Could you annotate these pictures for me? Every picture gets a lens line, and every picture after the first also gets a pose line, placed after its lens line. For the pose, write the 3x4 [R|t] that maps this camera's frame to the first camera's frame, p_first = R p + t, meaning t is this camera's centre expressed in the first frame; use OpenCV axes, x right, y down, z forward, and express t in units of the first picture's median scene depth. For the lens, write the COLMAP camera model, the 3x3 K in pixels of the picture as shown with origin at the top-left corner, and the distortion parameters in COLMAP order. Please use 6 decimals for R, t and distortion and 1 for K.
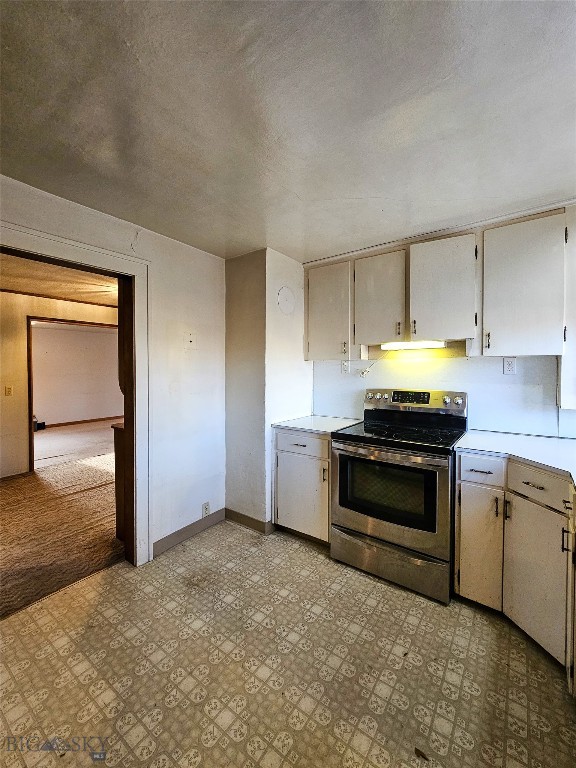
lens RADIAL K [[308.5, 0, 277.3], [0, 308.5, 379.8], [0, 0, 1]] dist [-0.000096, -0.000274]
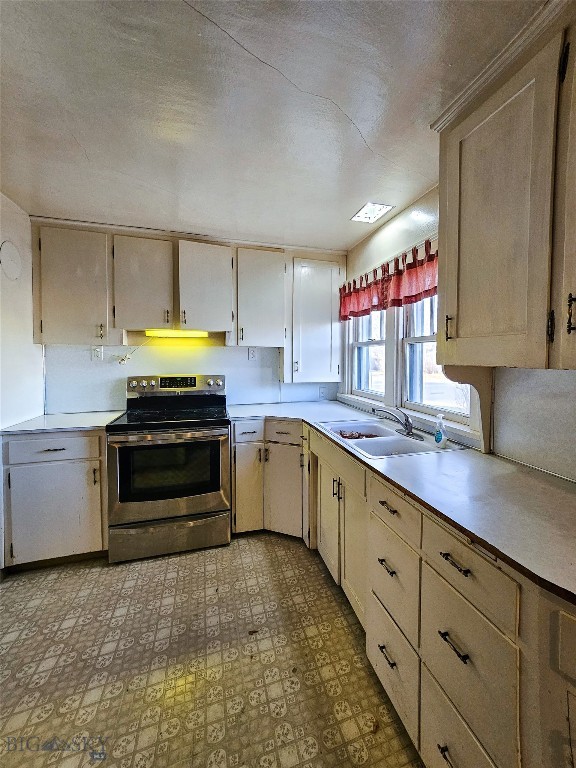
lens RADIAL K [[331.0, 0, 302.4], [0, 331.0, 376.7], [0, 0, 1]] dist [0.000449, -0.000160]
pose [[0.597257, -0.039786, 0.801063, -0.253264], [0.021932, 0.999206, 0.033275, 0.009334], [-0.801750, -0.002305, 0.597655, -0.030656]]
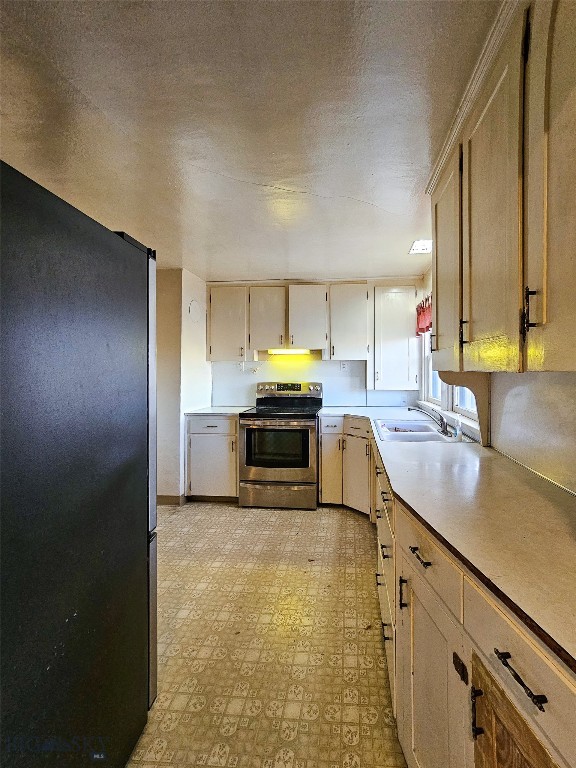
lens RADIAL K [[308.5, 0, 289.5], [0, 308.5, 378.1], [0, 0, 1]] dist [-0.000096, -0.000274]
pose [[0.889699, -0.006734, 0.456498, -0.254036], [0.012073, 0.999889, -0.008780, 0.028839], [-0.456388, 0.013323, 0.889681, -0.327831]]
